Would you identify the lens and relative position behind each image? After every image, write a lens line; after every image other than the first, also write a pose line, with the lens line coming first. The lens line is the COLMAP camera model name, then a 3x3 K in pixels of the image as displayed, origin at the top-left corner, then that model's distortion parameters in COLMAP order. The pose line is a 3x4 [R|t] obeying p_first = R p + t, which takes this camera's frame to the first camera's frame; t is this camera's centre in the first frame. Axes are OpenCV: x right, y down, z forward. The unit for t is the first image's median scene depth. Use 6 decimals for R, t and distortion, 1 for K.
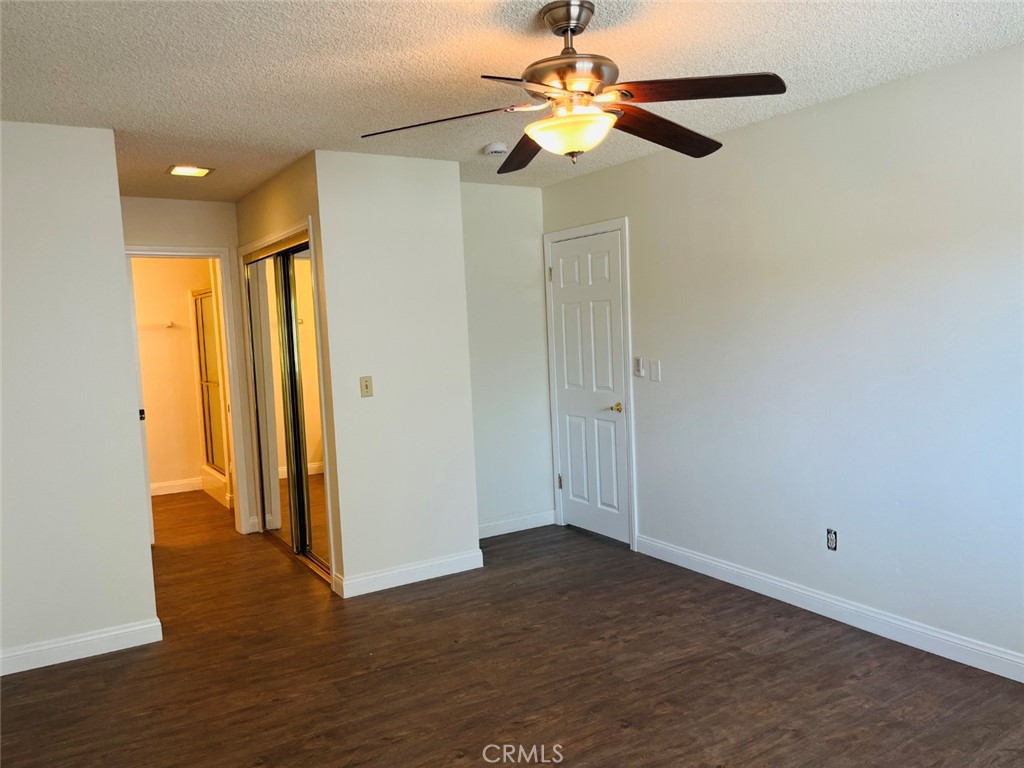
lens RADIAL K [[782.1, 0, 513.5], [0, 782.1, 386.2], [0, 0, 1]] dist [0.019554, -0.038751]
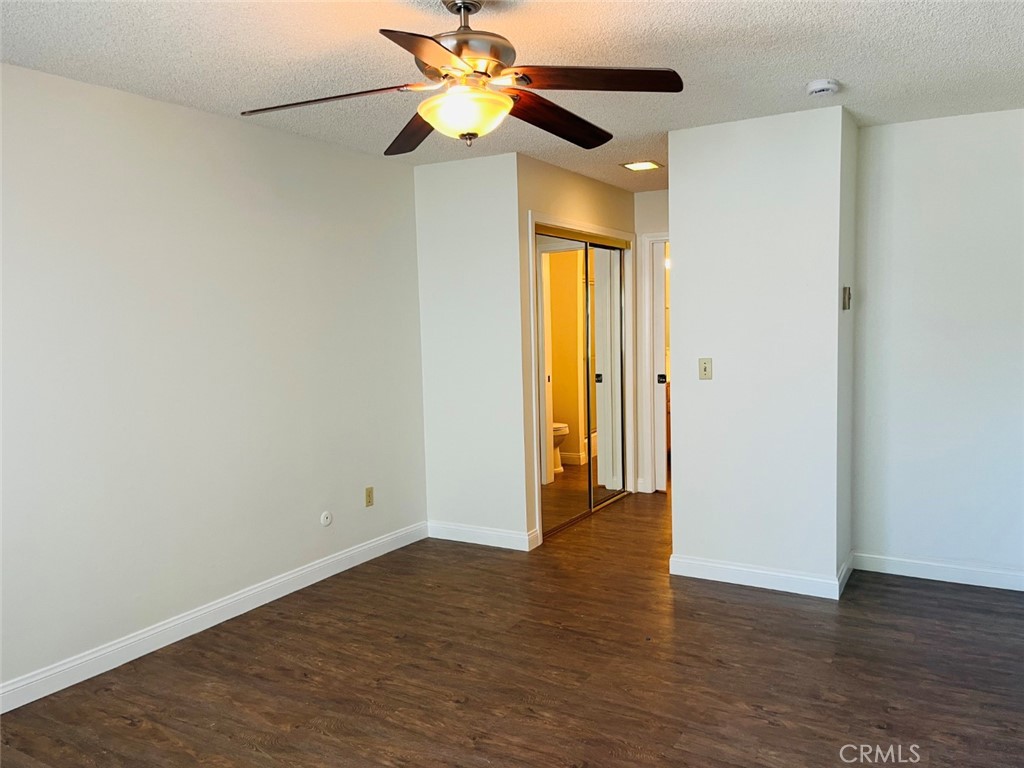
lens RADIAL K [[782.1, 0, 519.2], [0, 782.1, 380.2], [0, 0, 1]] dist [0.019554, -0.038751]
pose [[0.475667, 0.105172, -0.873315, 0.668036], [-0.074345, 0.994081, 0.079223, -0.054901], [0.876478, 0.027243, 0.480670, 0.398087]]
